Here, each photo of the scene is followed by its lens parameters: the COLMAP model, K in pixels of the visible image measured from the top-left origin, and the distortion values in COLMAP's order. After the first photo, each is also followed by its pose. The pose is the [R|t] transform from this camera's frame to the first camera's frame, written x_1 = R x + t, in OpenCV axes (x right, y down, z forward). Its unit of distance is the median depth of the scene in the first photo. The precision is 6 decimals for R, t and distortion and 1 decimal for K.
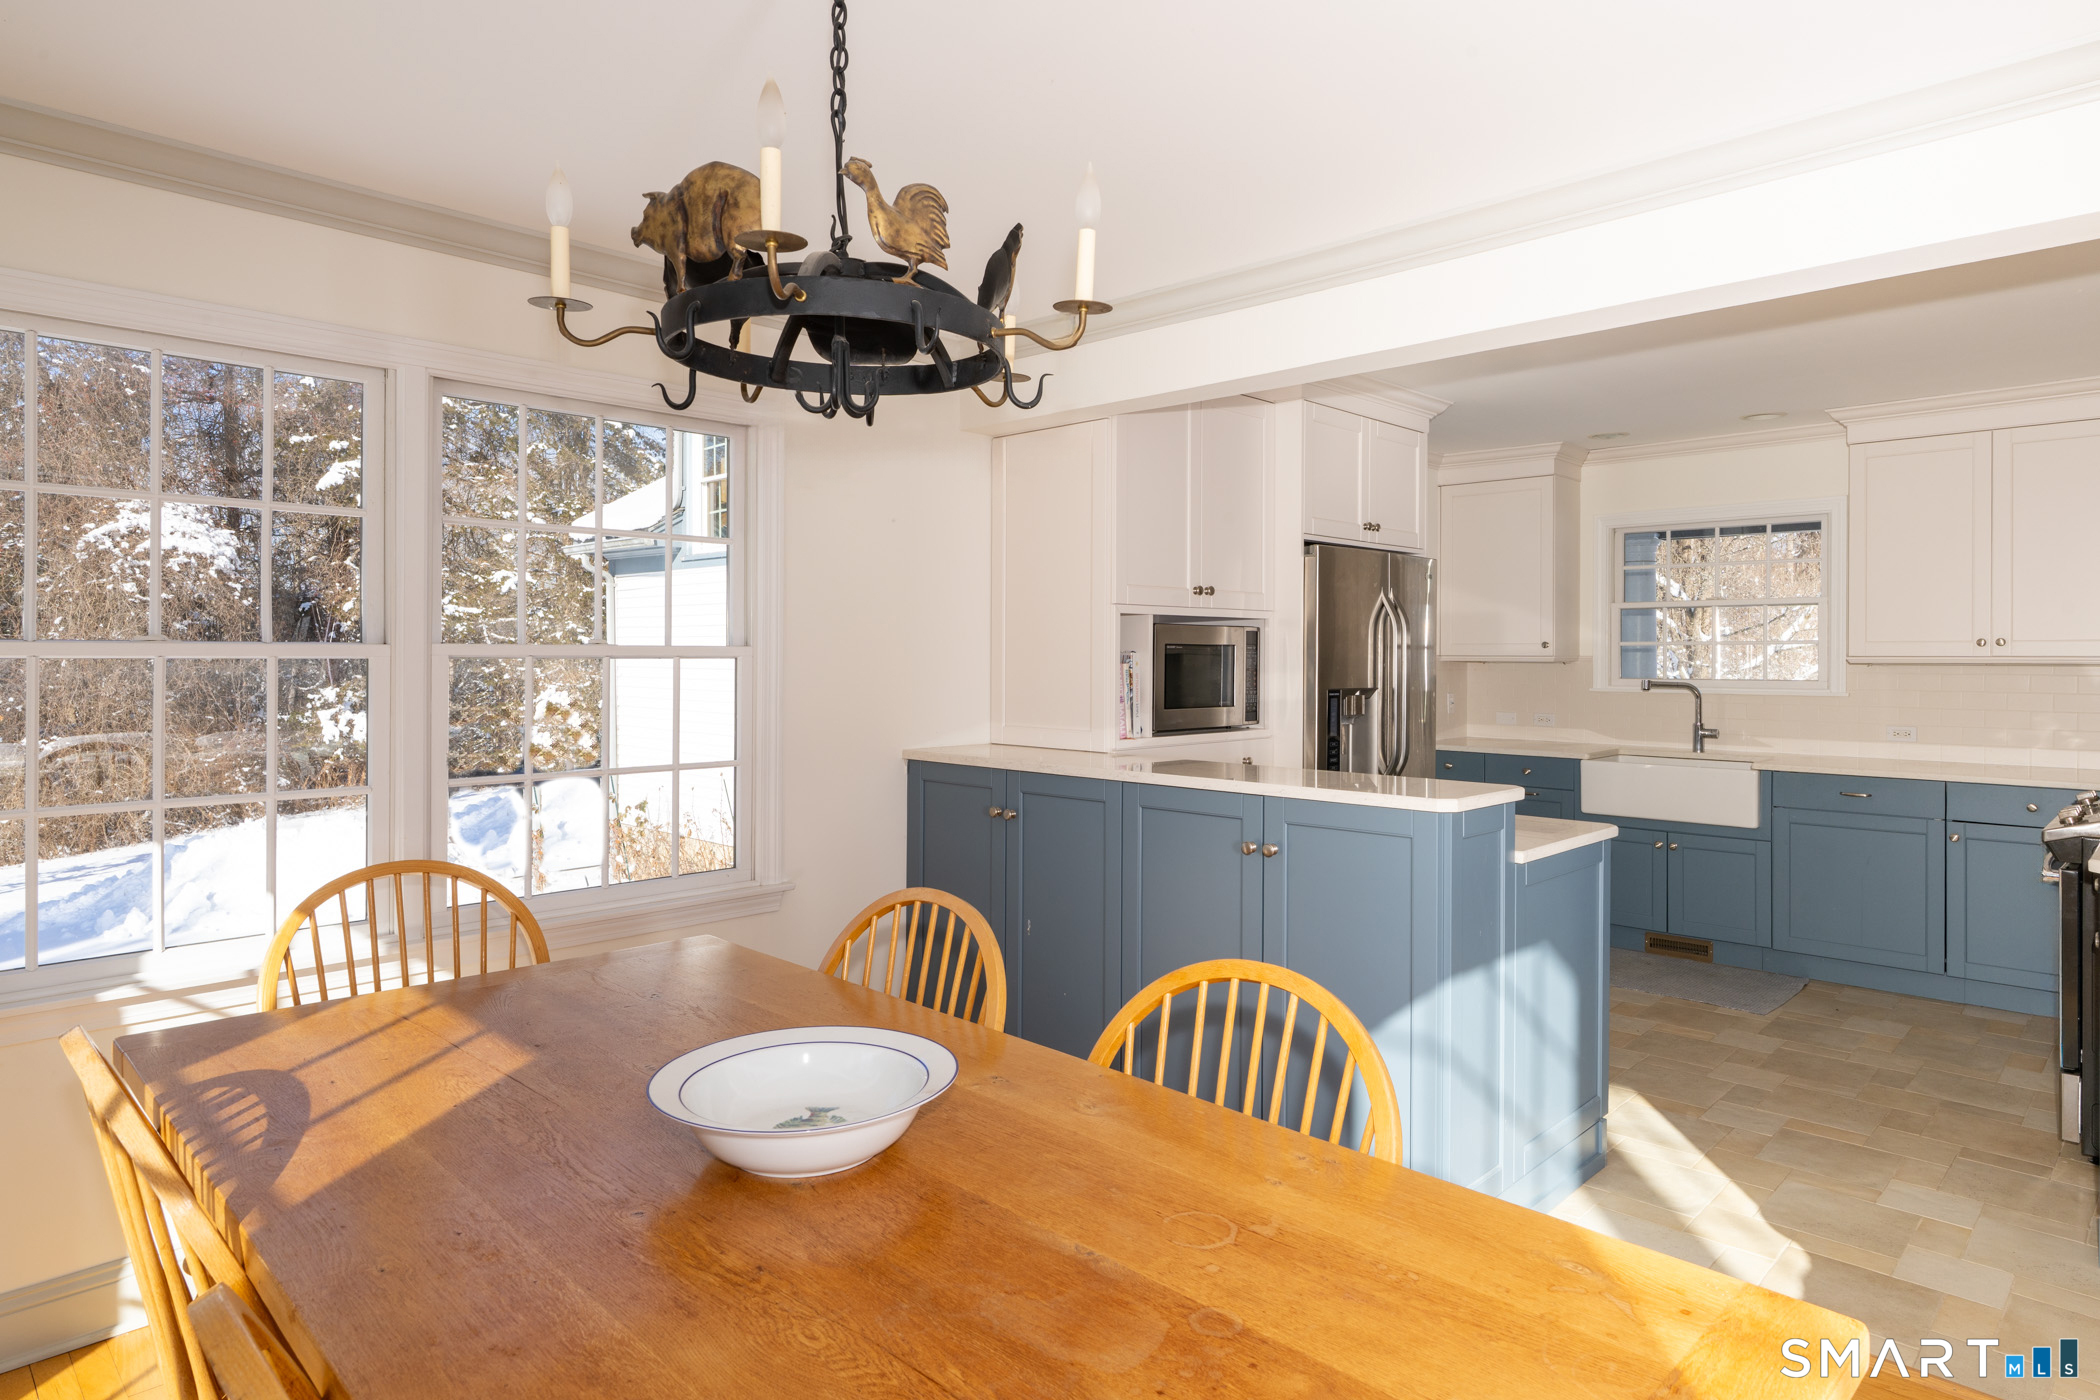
lens RADIAL K [[1190.6, 0, 1051.4], [0, 1190.6, 684.6], [0, 0, 1]] dist [0.000723, 0.001084]
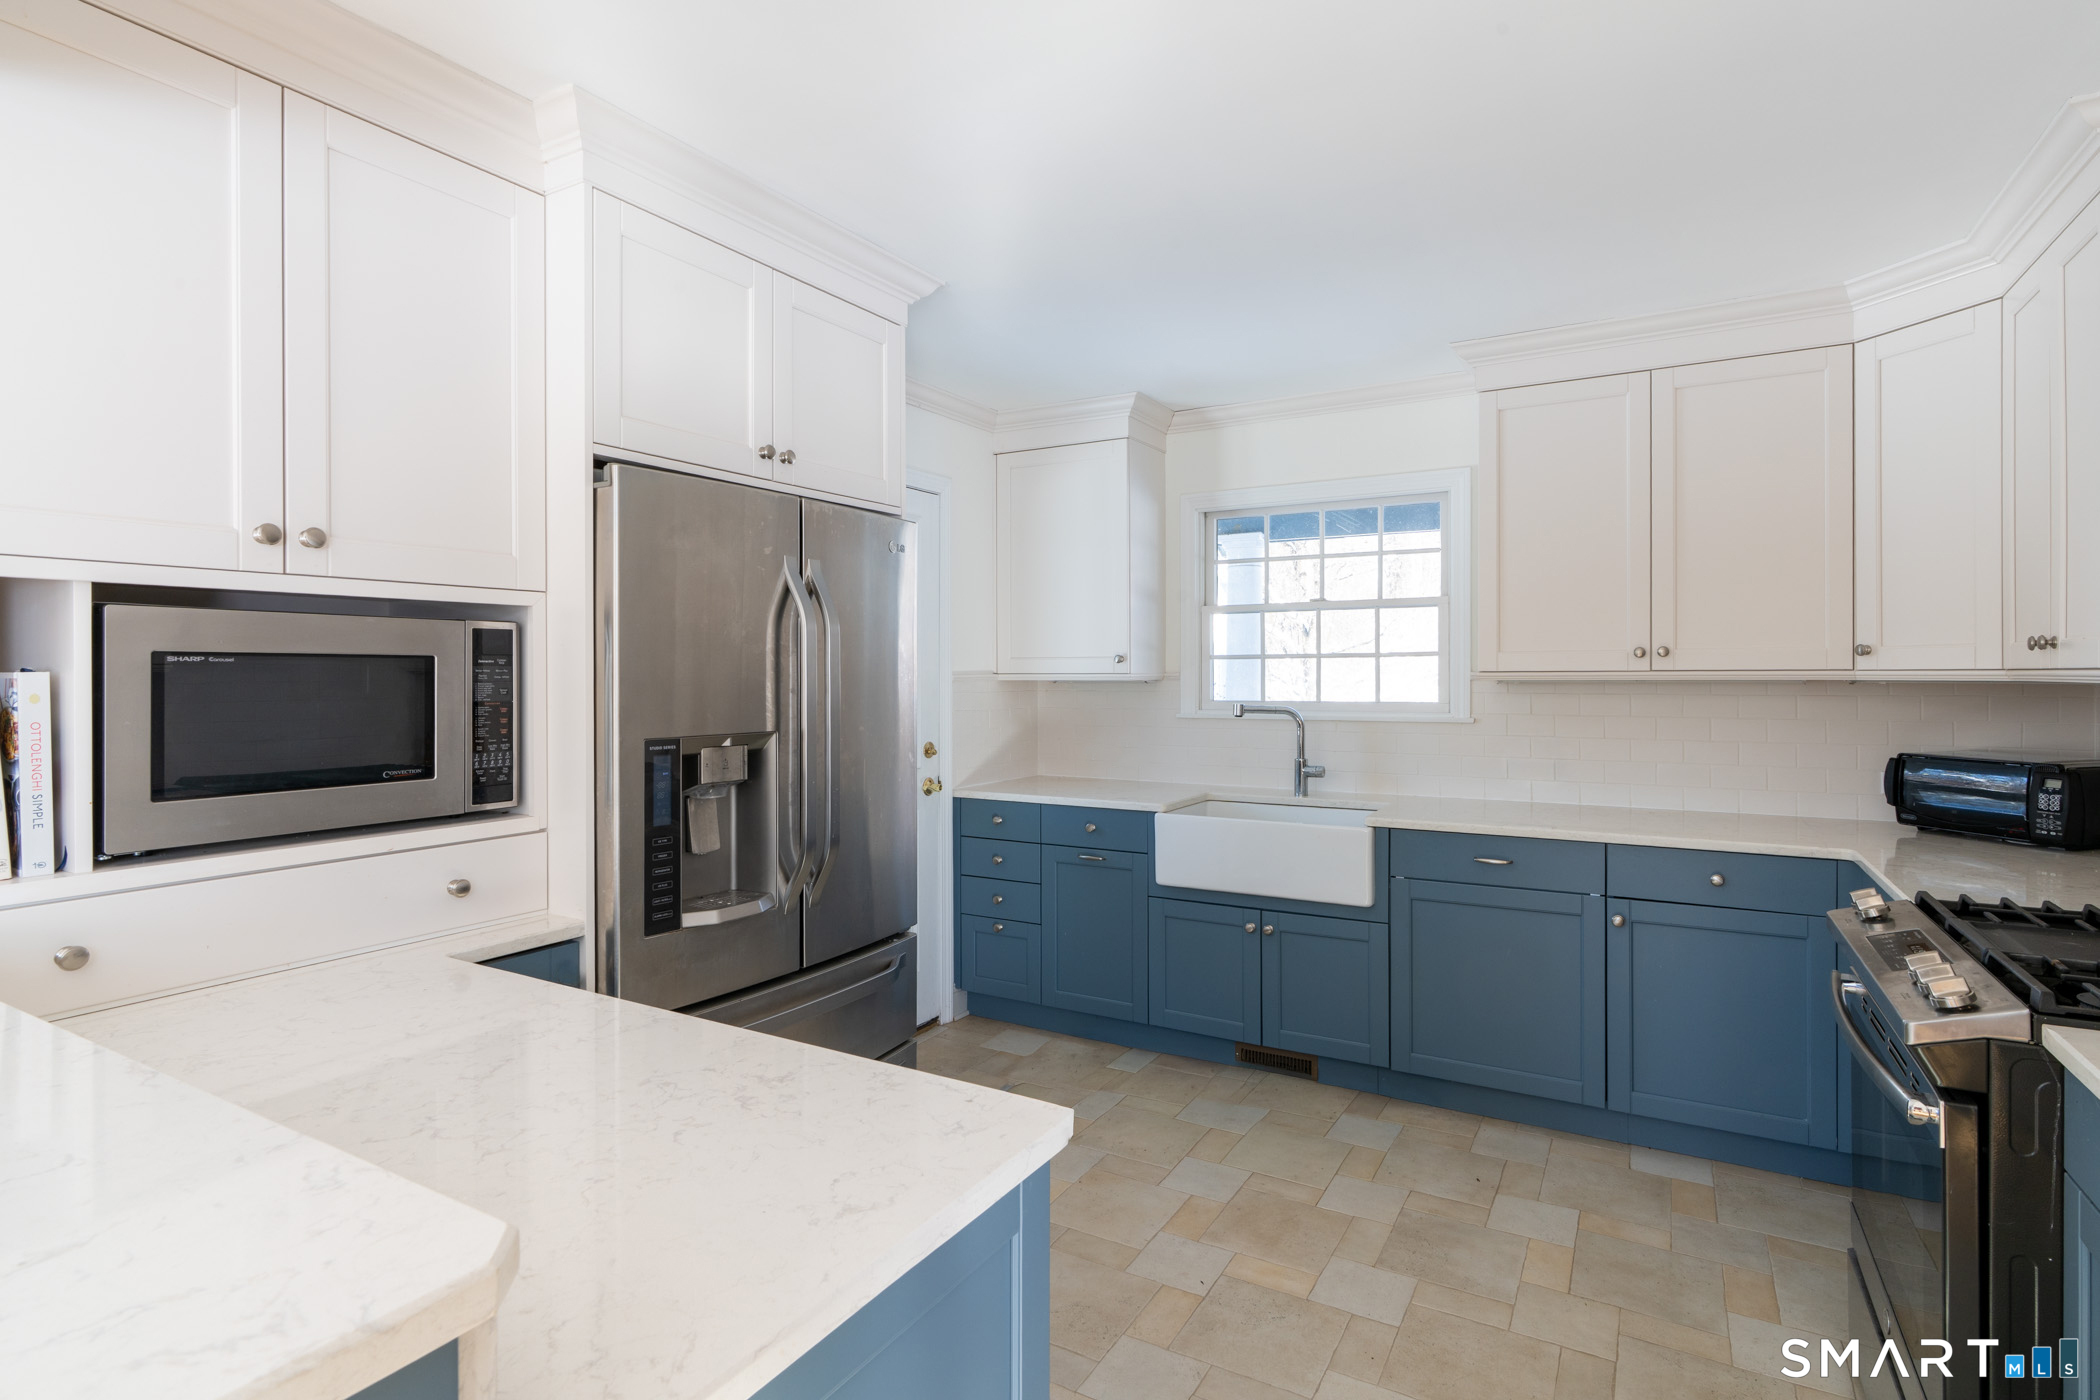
lens RADIAL K [[1044.2, 0, 1050.0], [0, 1044.2, 700.0], [0, 0, 1]] dist [-0.000938, -0.000071]
pose [[0.971715, -0.011463, 0.235879, 0.275048], [0.010235, 0.999927, 0.006428, -0.013143], [-0.235936, -0.003832, 0.971761, 0.464639]]
